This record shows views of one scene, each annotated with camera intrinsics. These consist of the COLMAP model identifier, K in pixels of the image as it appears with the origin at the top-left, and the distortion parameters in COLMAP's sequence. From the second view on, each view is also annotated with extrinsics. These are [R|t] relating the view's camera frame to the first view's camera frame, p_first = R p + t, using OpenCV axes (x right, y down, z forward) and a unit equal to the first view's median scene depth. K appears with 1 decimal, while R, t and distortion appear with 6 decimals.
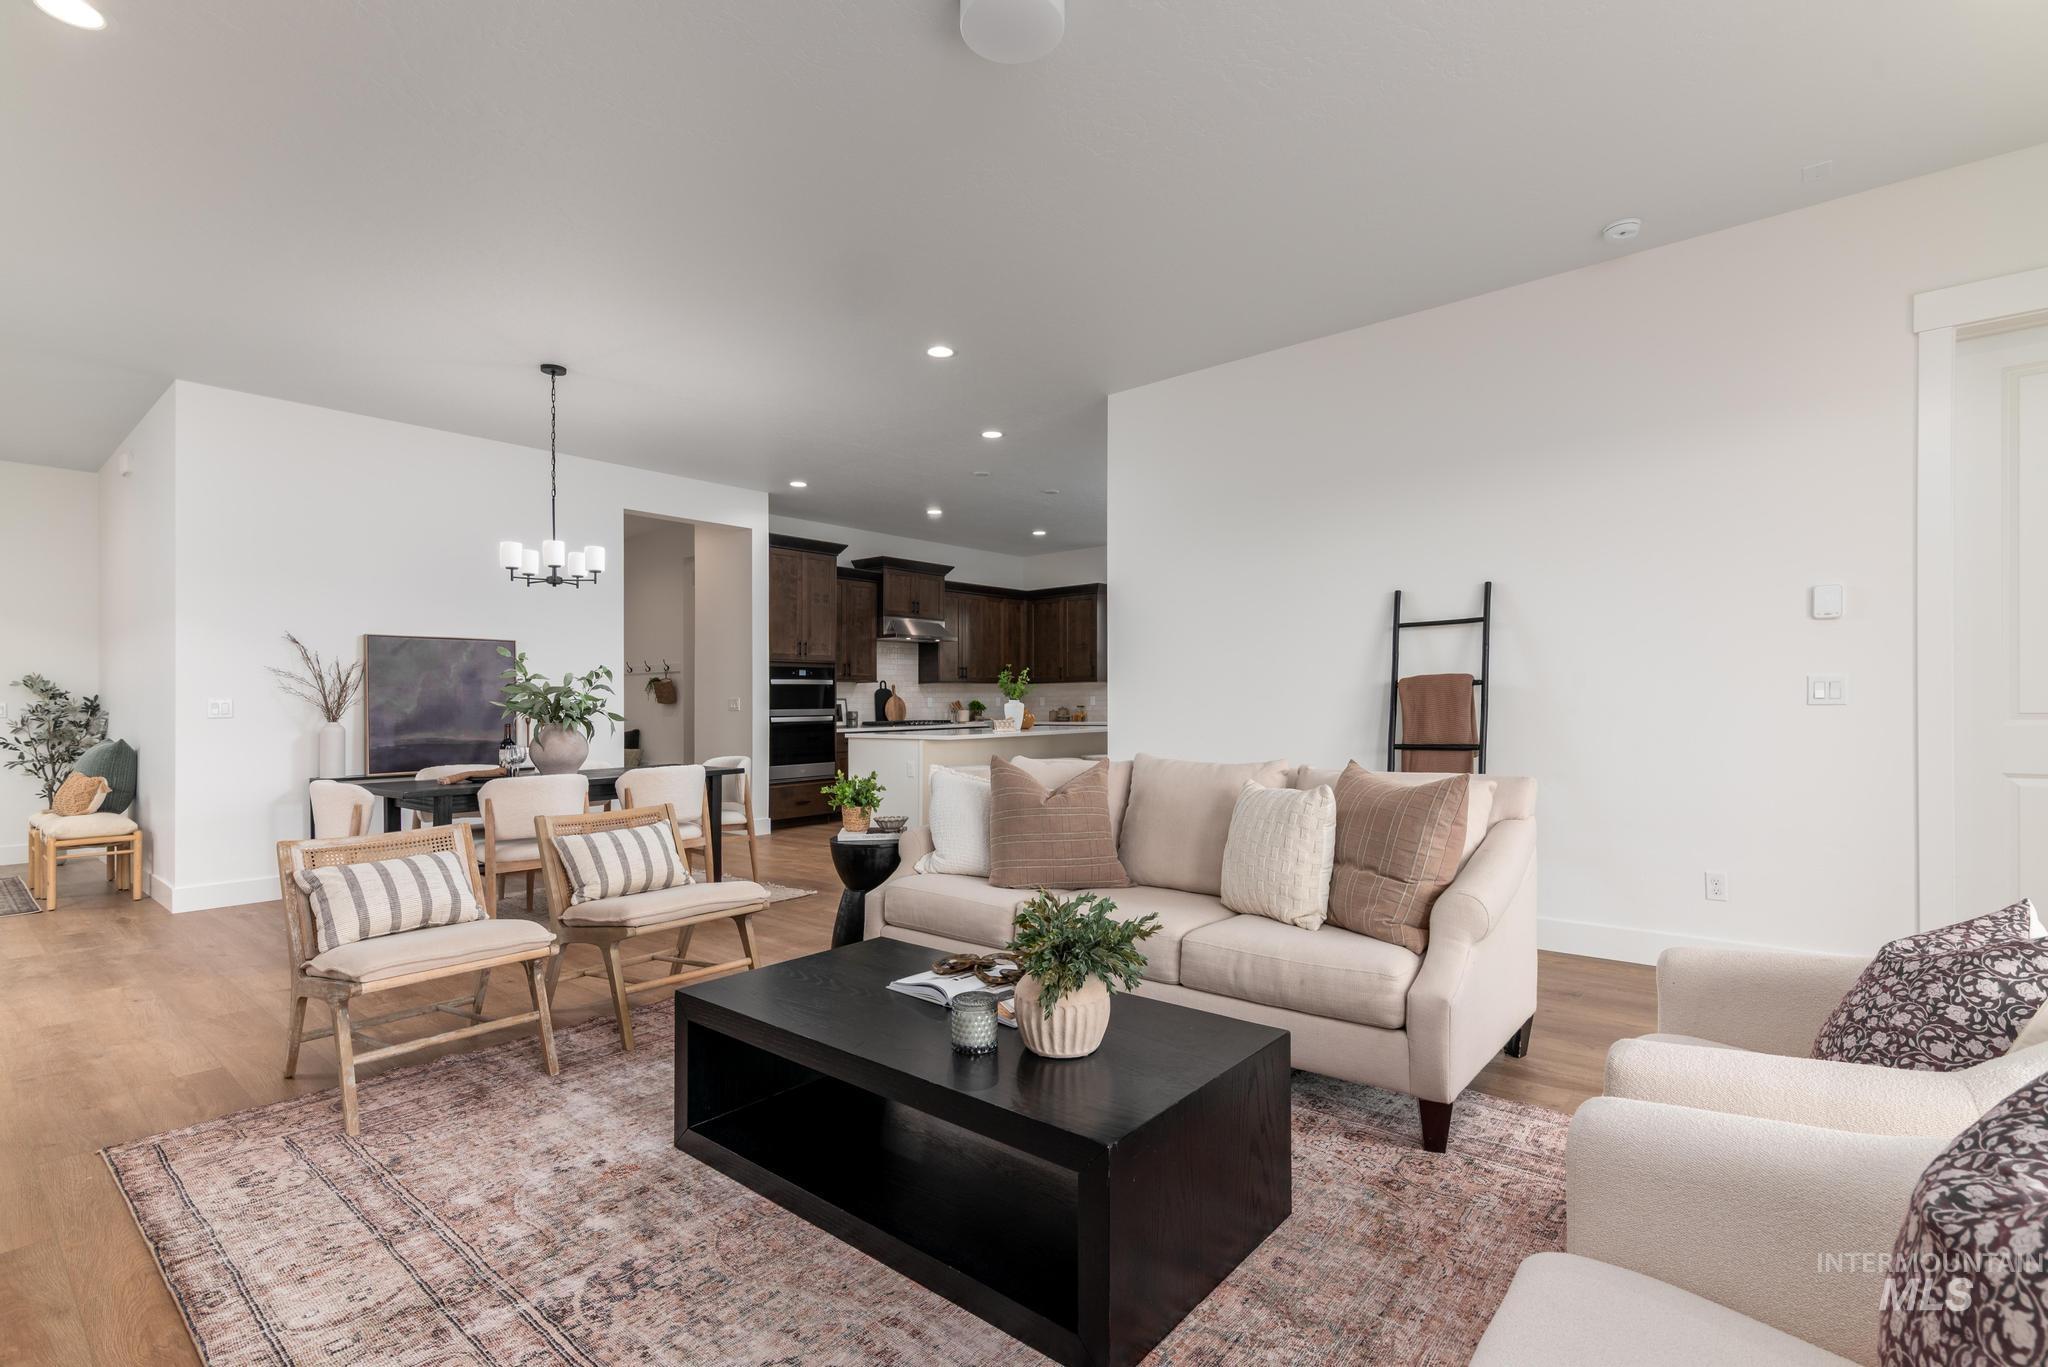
lens RADIAL K [[950.1, 0, 1027.9], [0, 950.1, 699.7], [0, 0, 1]] dist [0.003845, -0.000188]
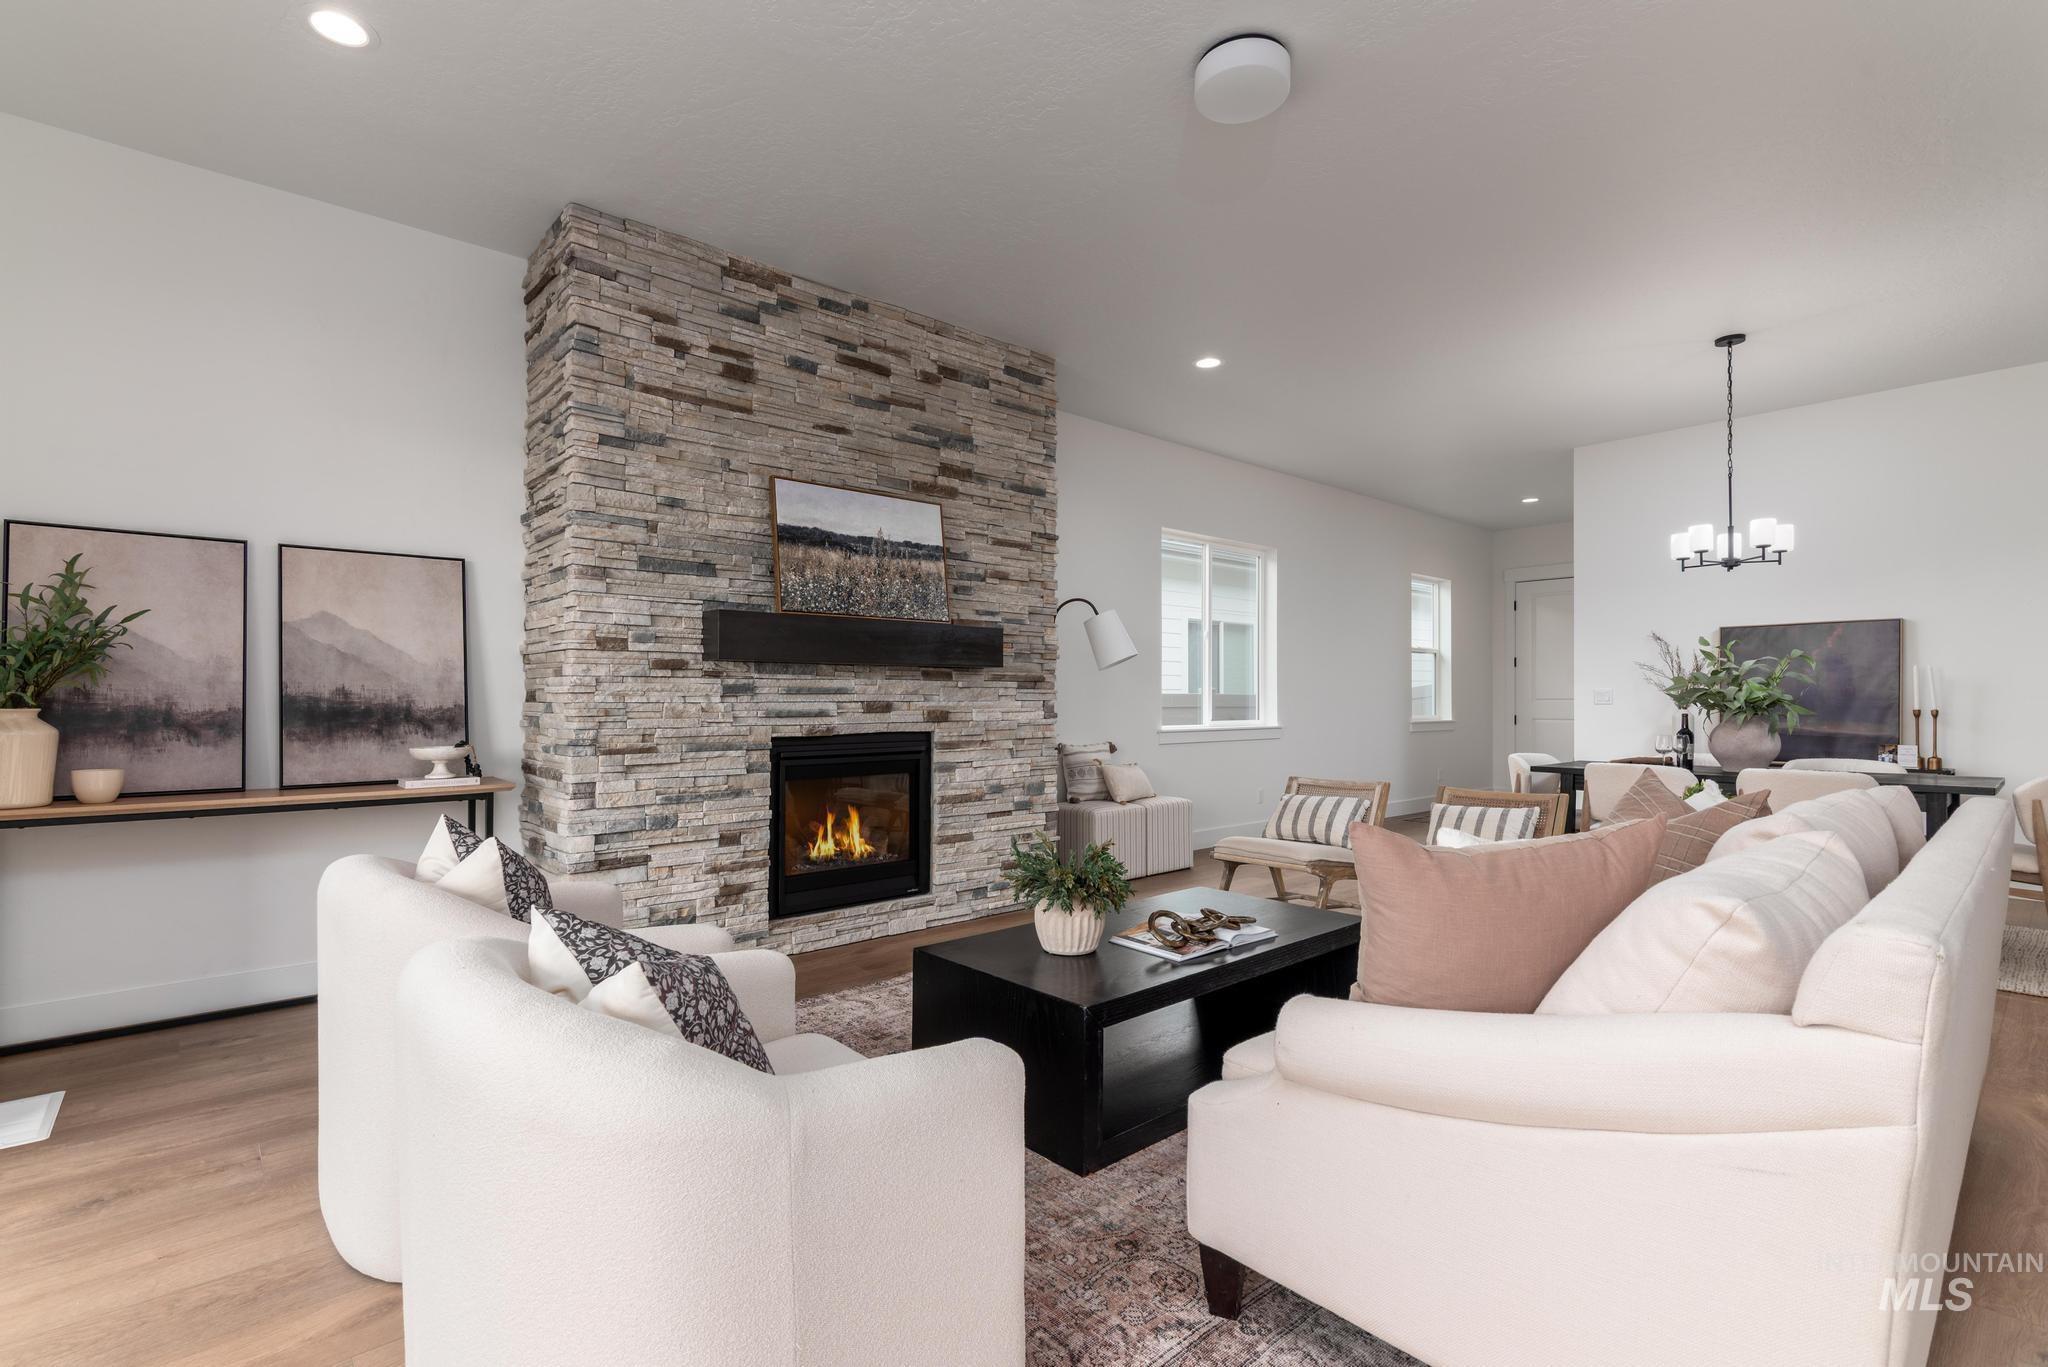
lens RADIAL K [[950.1, 0, 1027.8], [0, 950.1, 689.0], [0, 0, 1]] dist [0.003845, -0.000188]
pose [[-0.134380, -0.004716, -0.990919, 0.533105], [0.005034, 0.999973, -0.005441, 0.001390], [0.990917, -0.005719, -0.134352, 0.434631]]
